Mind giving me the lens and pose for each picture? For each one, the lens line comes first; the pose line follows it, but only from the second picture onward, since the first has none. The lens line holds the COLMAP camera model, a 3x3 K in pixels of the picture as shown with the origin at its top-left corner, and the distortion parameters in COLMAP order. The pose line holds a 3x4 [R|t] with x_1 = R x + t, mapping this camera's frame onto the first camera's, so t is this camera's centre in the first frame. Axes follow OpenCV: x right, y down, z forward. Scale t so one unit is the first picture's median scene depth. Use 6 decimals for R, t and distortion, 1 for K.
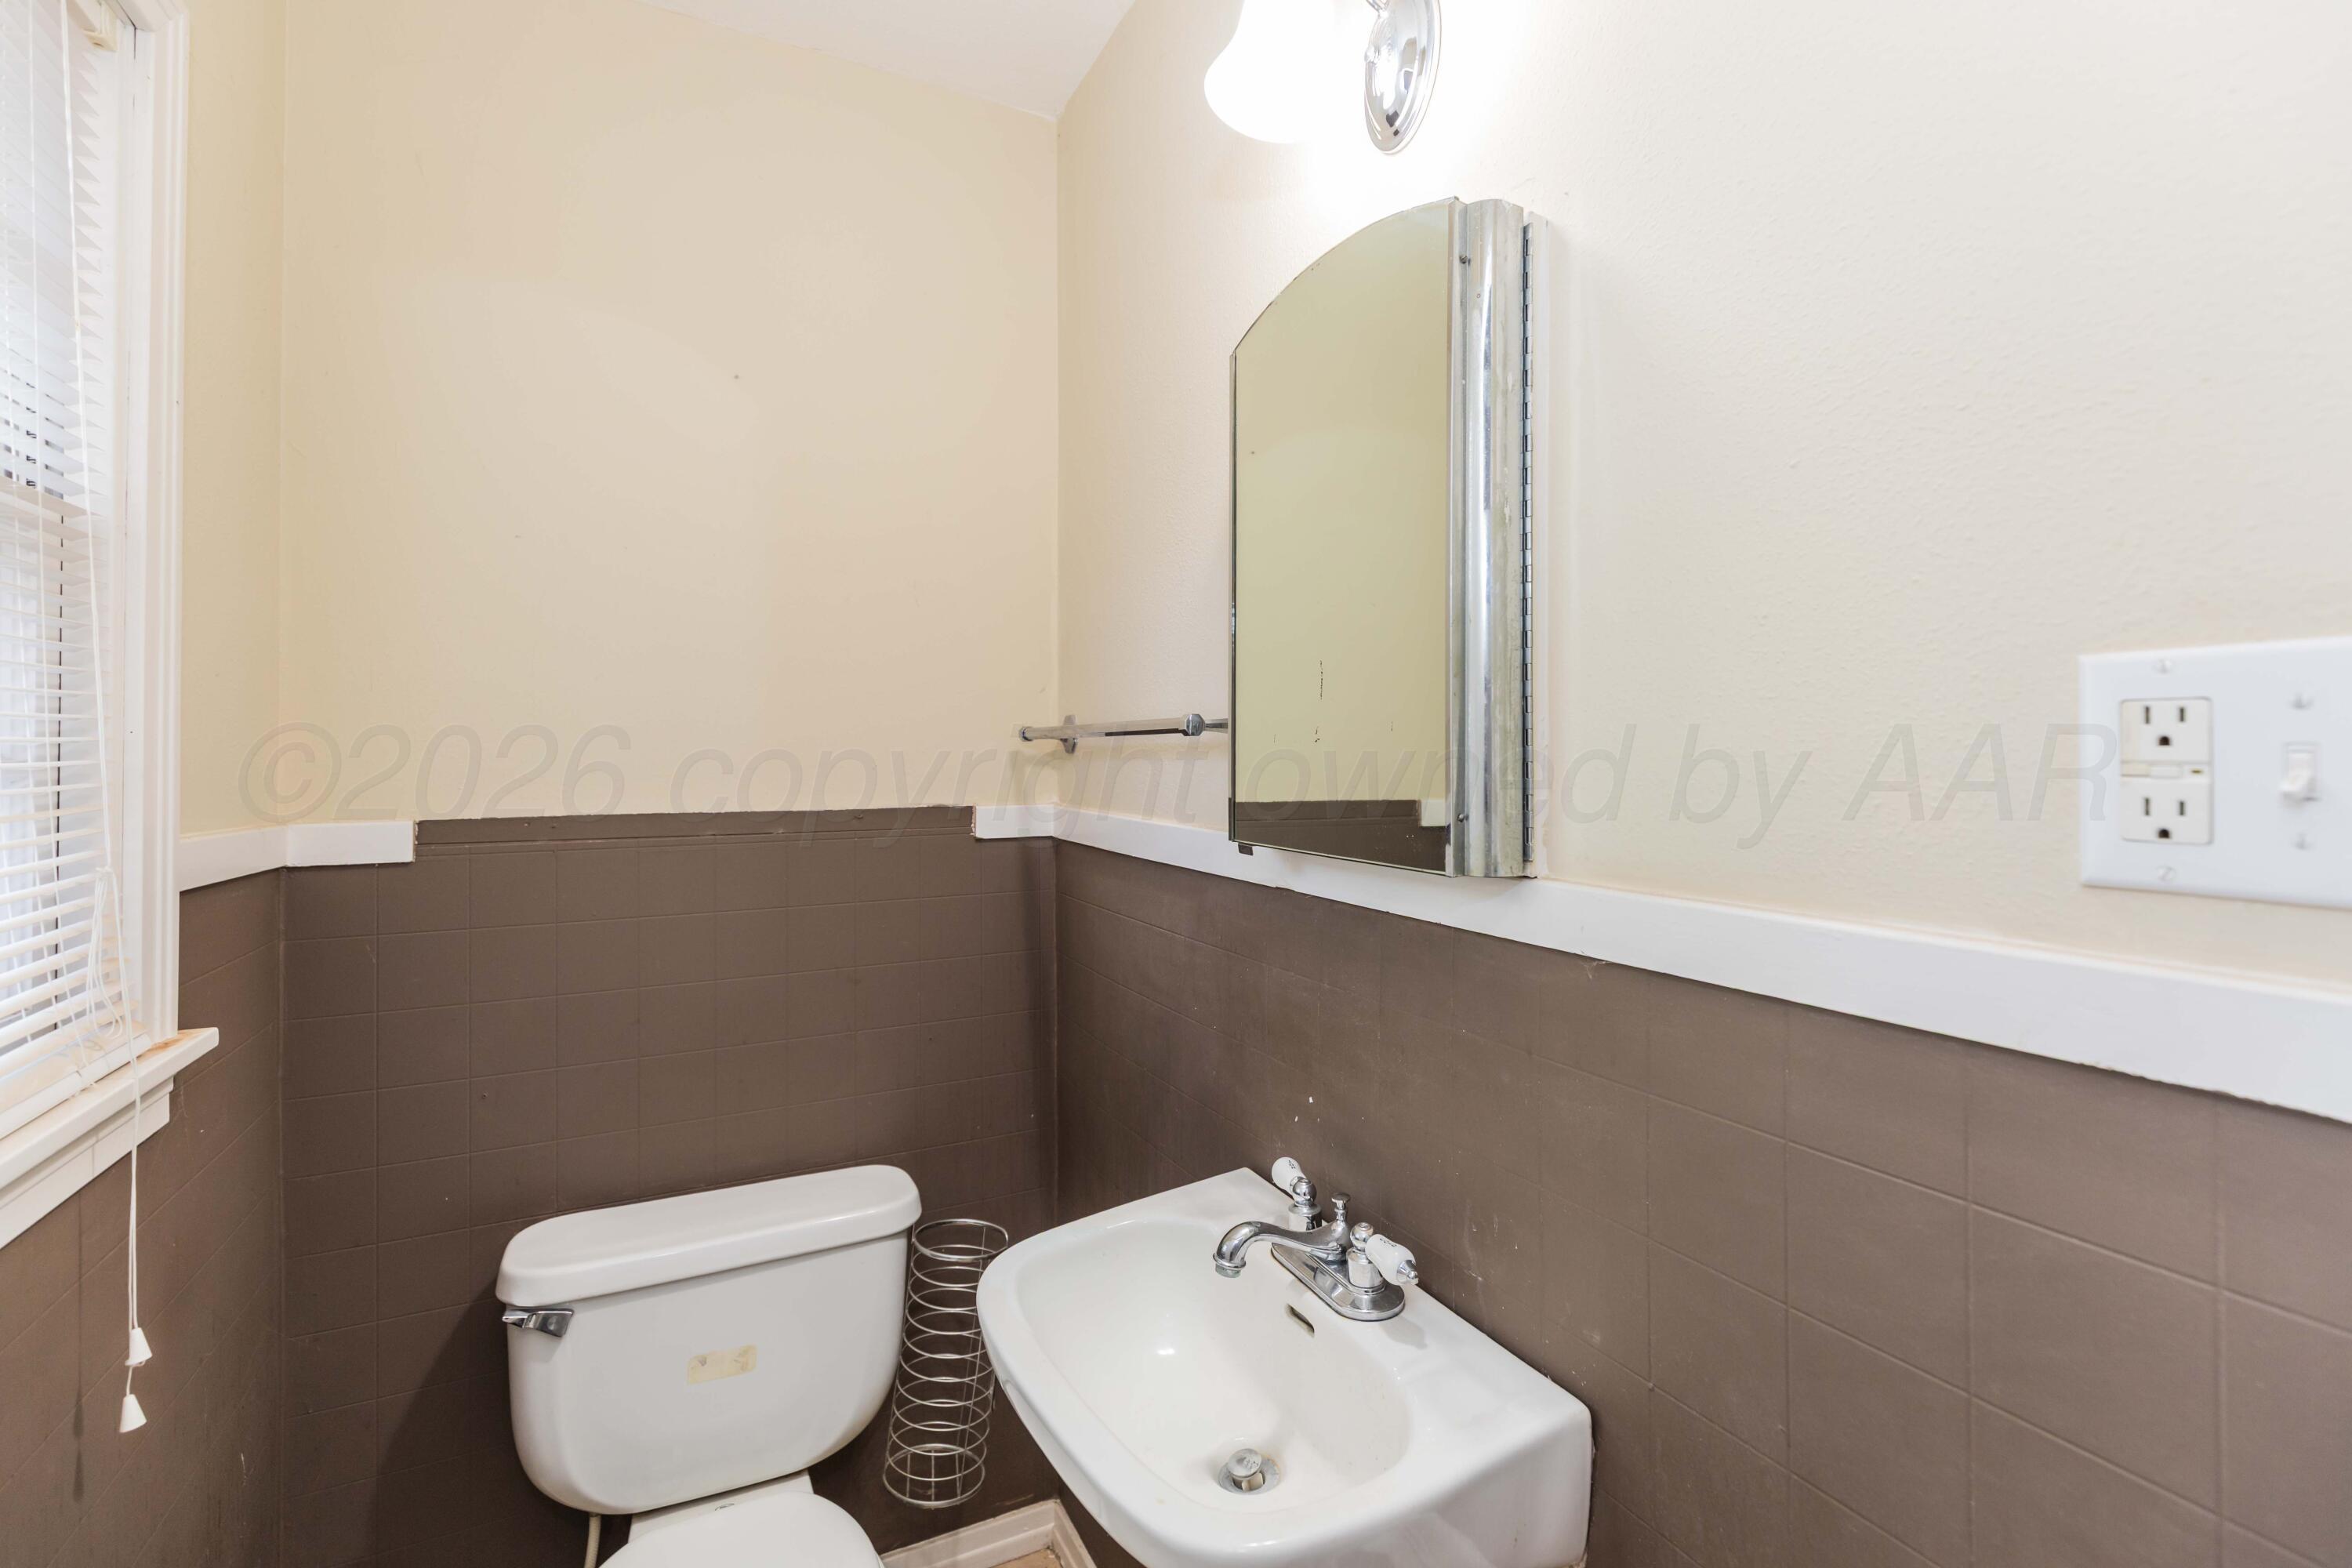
lens RADIAL K [[1109.3, 0, 1229.8], [0, 1109.3, 760.1], [0, 0, 1]] dist [0.012037, -0.000291]
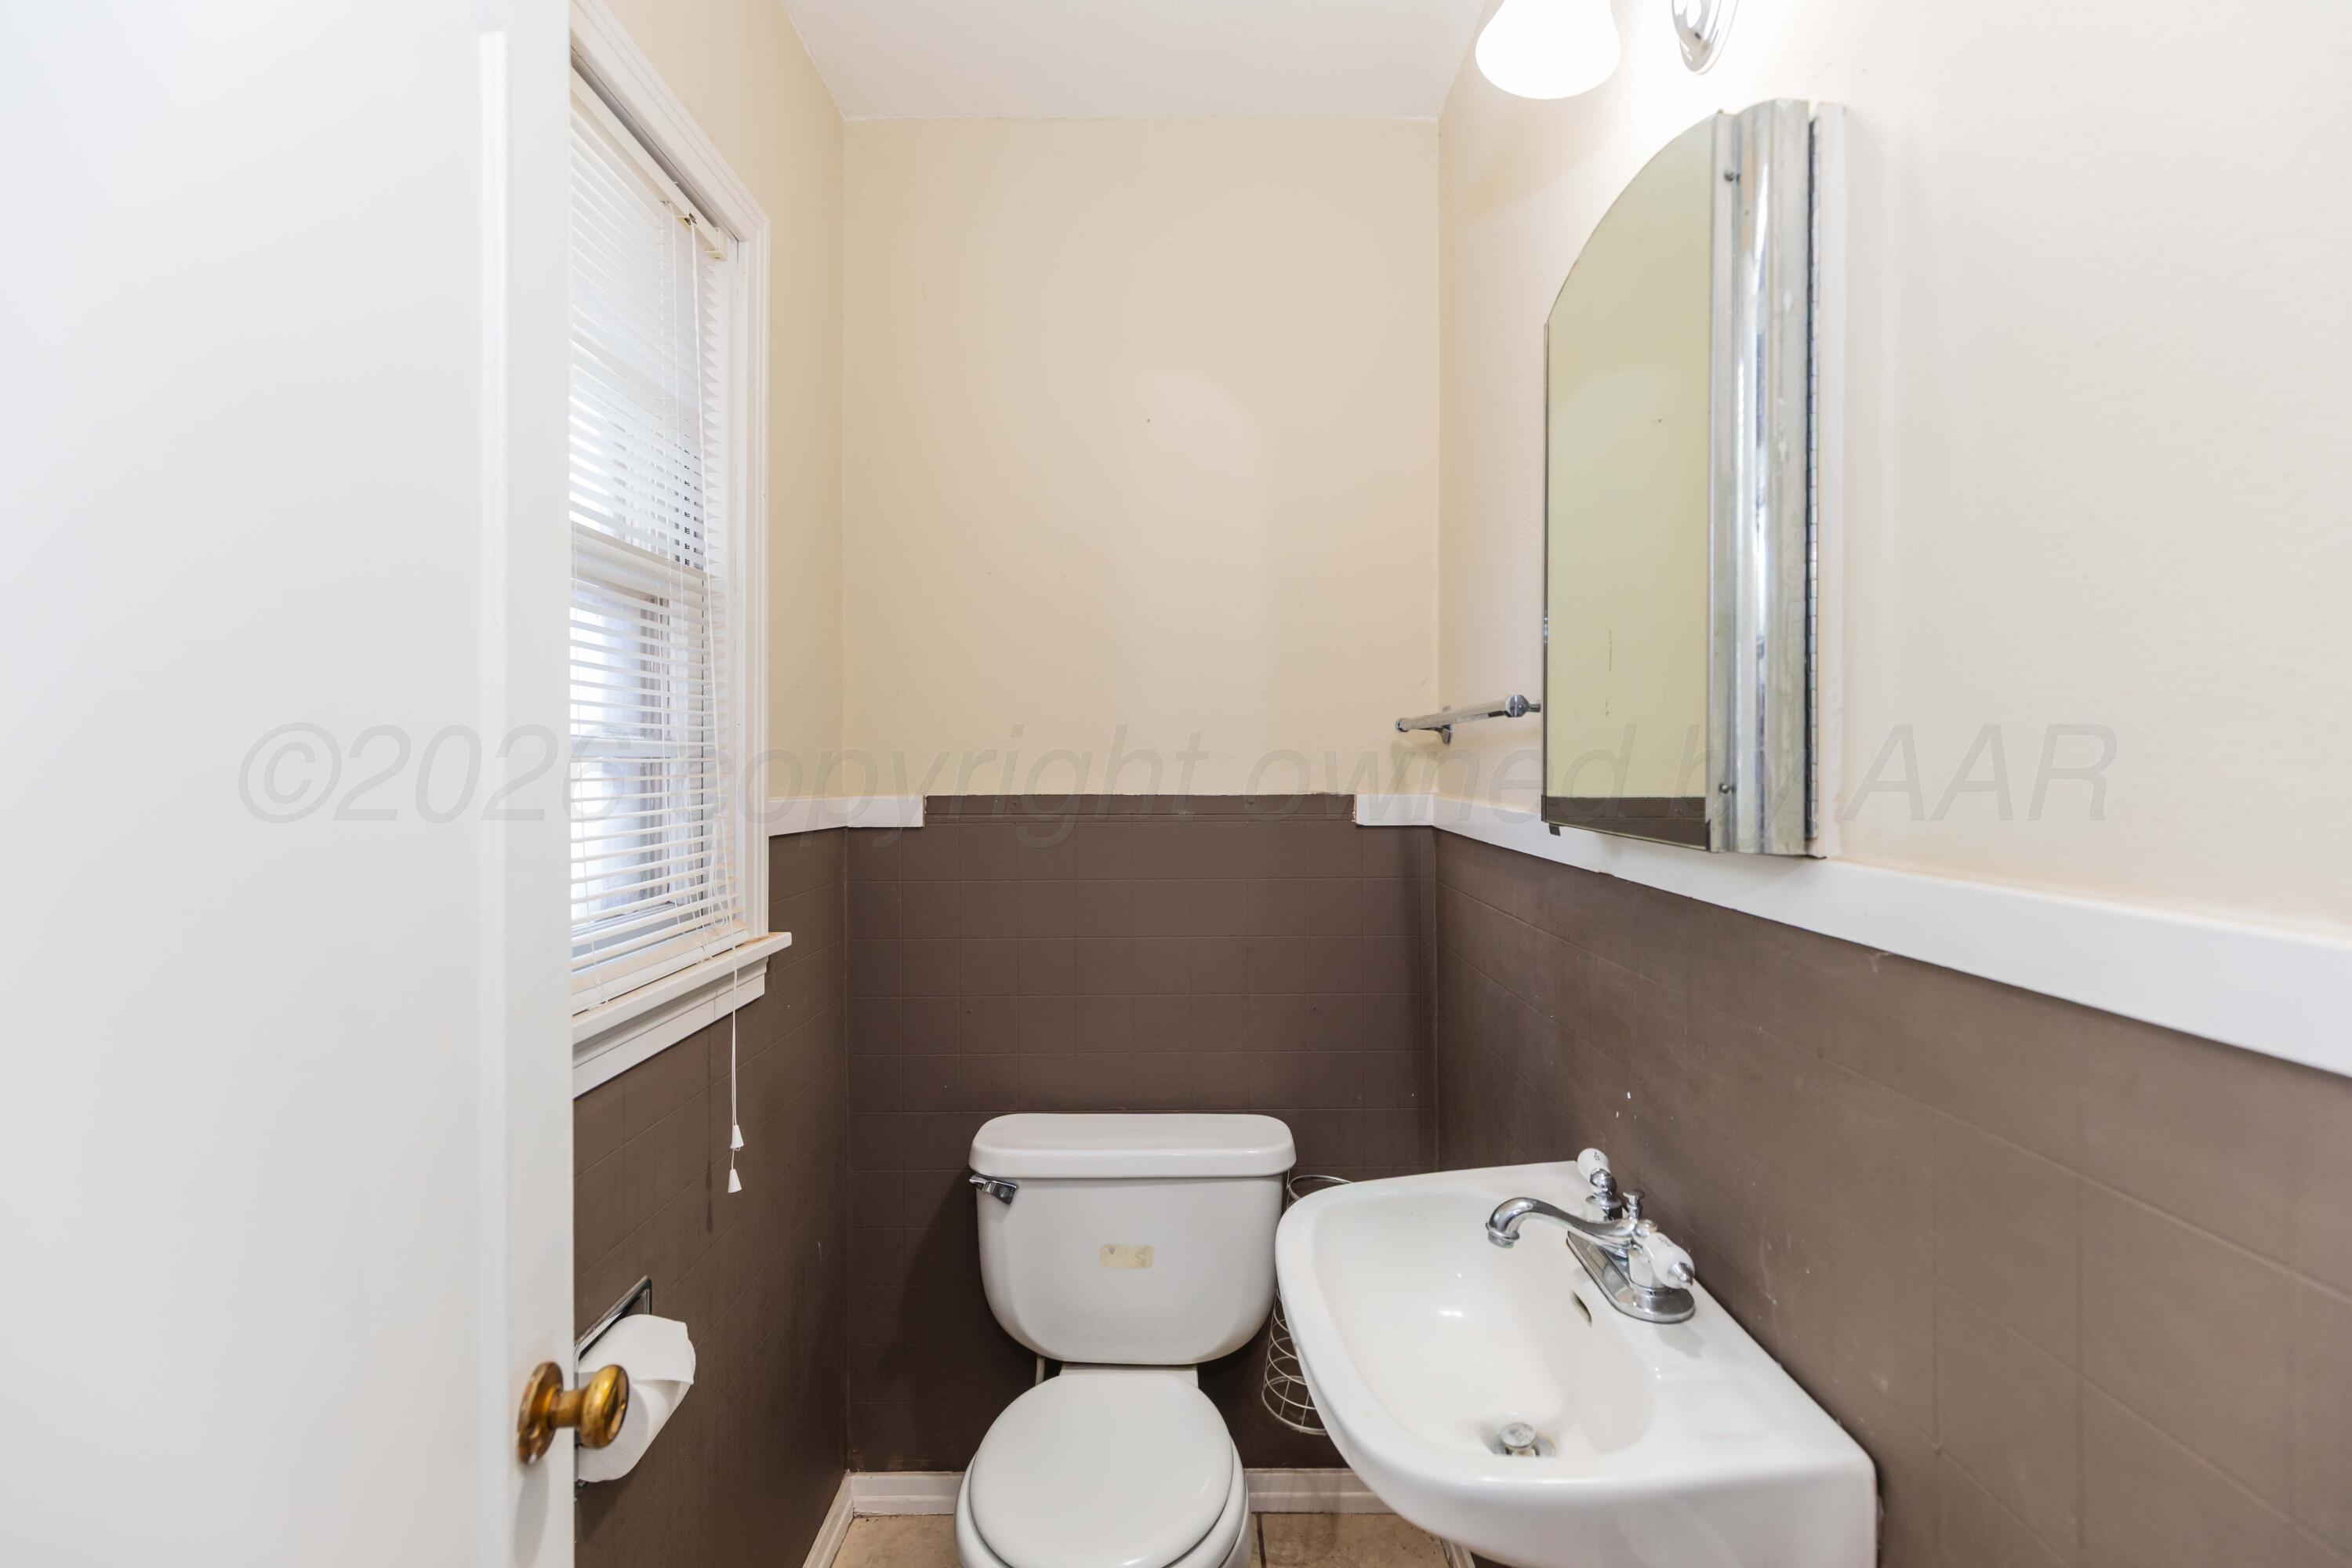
lens RADIAL K [[1092.6, 0, 1174.7], [0, 1092.6, 780.4], [0, 0, 1]] dist [0.019746, -0.000293]
pose [[0.889523, 0.007644, -0.456827, 0.182866], [-0.001835, 0.999912, 0.013159, 0.028317], [0.456887, -0.010867, 0.889458, -0.016456]]
